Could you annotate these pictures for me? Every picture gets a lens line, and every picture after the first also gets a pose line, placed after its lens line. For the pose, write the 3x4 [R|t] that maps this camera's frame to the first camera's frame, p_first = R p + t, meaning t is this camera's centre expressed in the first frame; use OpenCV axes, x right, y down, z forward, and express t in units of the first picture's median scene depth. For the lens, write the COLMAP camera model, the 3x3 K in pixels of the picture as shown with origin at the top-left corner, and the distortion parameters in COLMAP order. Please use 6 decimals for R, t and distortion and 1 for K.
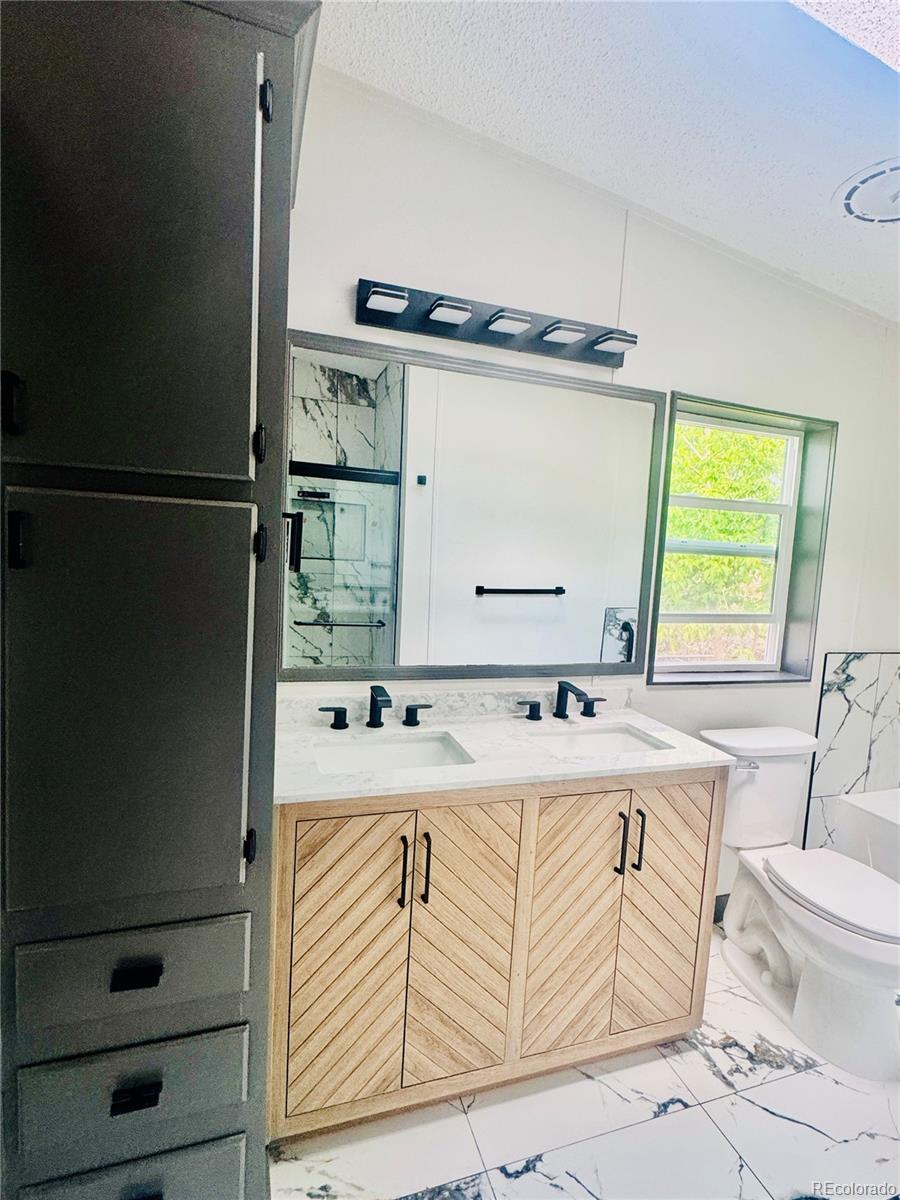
lens RADIAL K [[573.1, 0, 447.7], [0, 573.1, 597.3], [0, 0, 1]] dist [-0.001431, -0.000492]
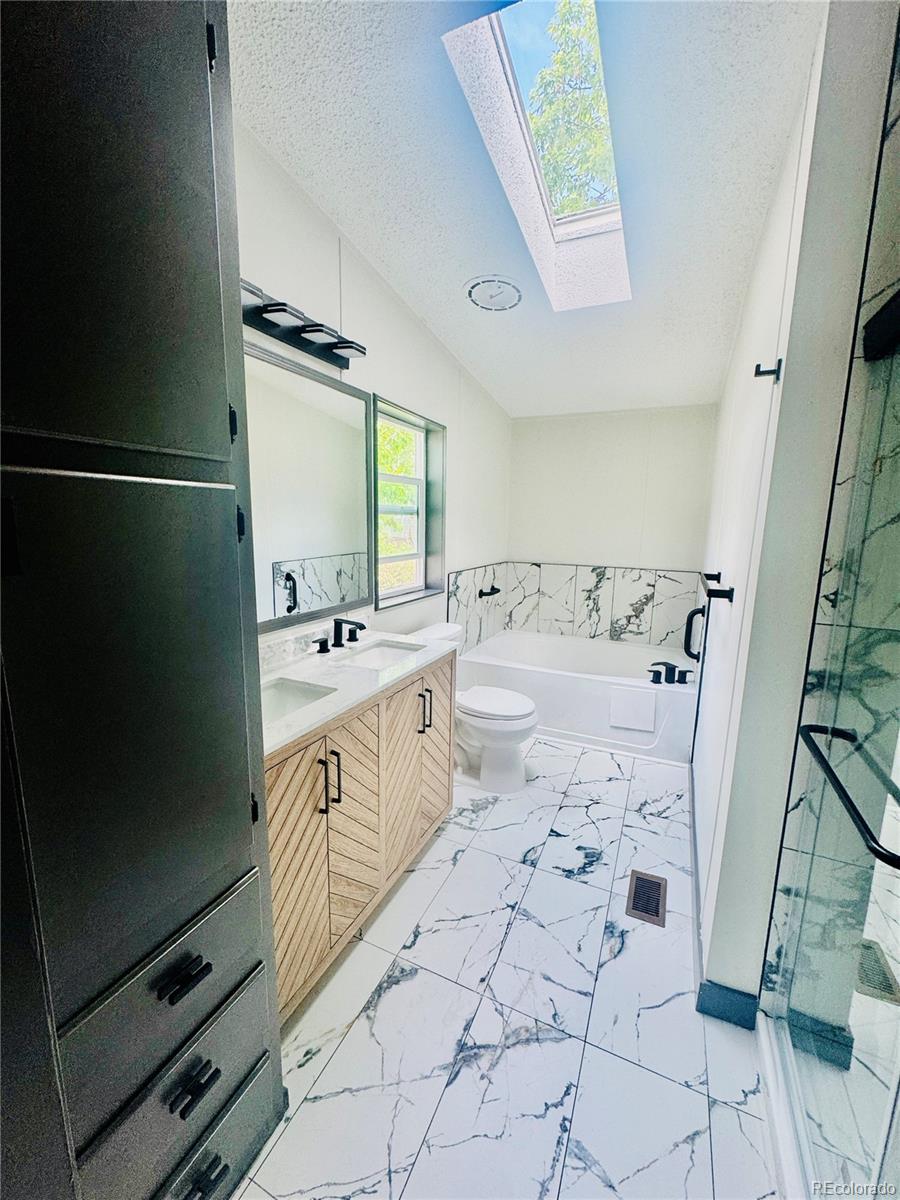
lens RADIAL K [[482.4, 0, 449.6], [0, 482.4, 602.0], [0, 0, 1]] dist [-0.006051, 0.001012]
pose [[0.683235, -0.167333, 0.710767, -0.429796], [0.088677, 0.985198, 0.146698, -0.030037], [-0.724794, -0.037201, 0.687961, 0.081631]]
